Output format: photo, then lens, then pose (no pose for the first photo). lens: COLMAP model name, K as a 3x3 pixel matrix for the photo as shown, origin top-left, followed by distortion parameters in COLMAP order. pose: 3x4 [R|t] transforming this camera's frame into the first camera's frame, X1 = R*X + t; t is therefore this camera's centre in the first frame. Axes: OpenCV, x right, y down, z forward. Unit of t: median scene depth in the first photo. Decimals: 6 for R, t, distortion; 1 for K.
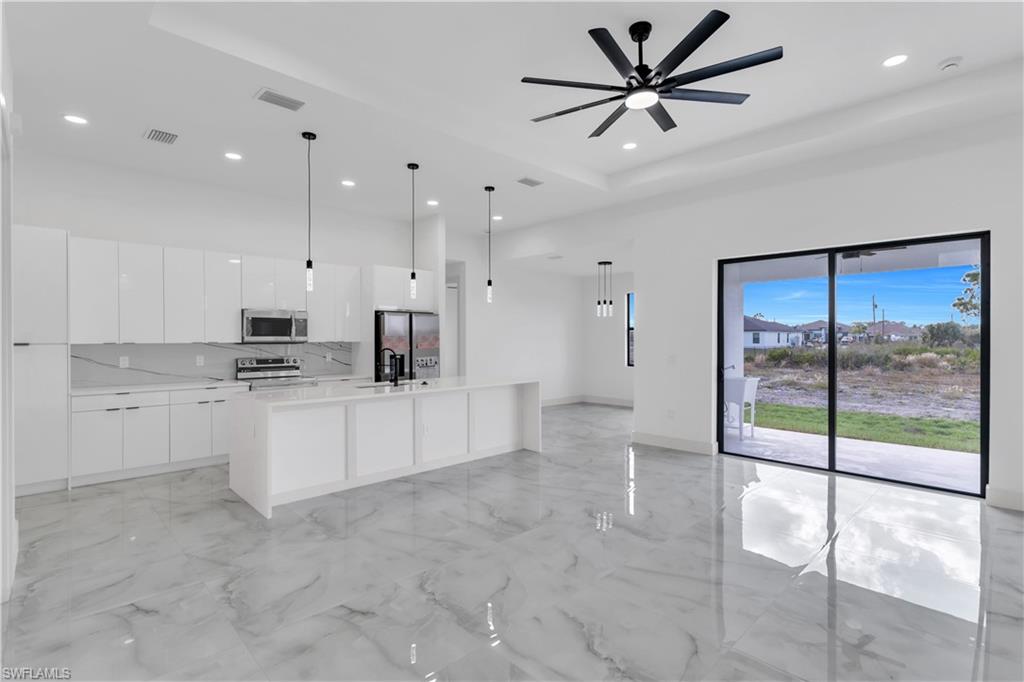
lens RADIAL K [[480.0, 0, 508.3], [0, 480.0, 343.0], [0, 0, 1]] dist [0.000081, -0.000229]
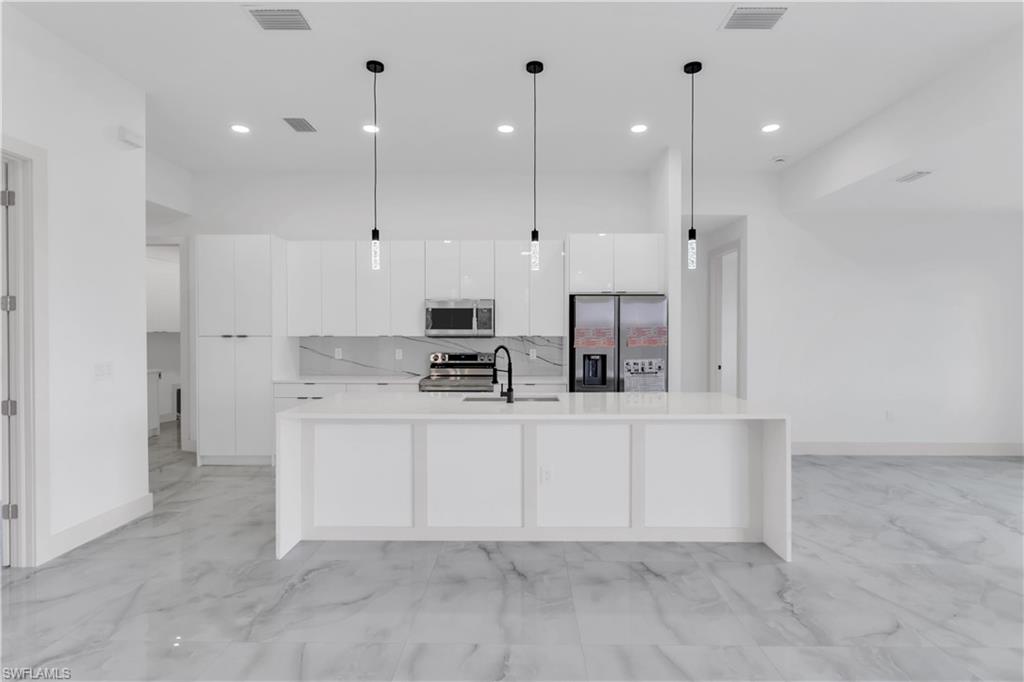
lens RADIAL K [[487.8, 0, 507.1], [0, 487.8, 336.4], [0, 0, 1]] dist [0.004774, 0.000210]
pose [[0.718456, 0.007386, -0.695534, 0.205771], [-0.008423, 0.999963, 0.001918, -0.003574], [0.695522, 0.004481, 0.718491, 0.430537]]
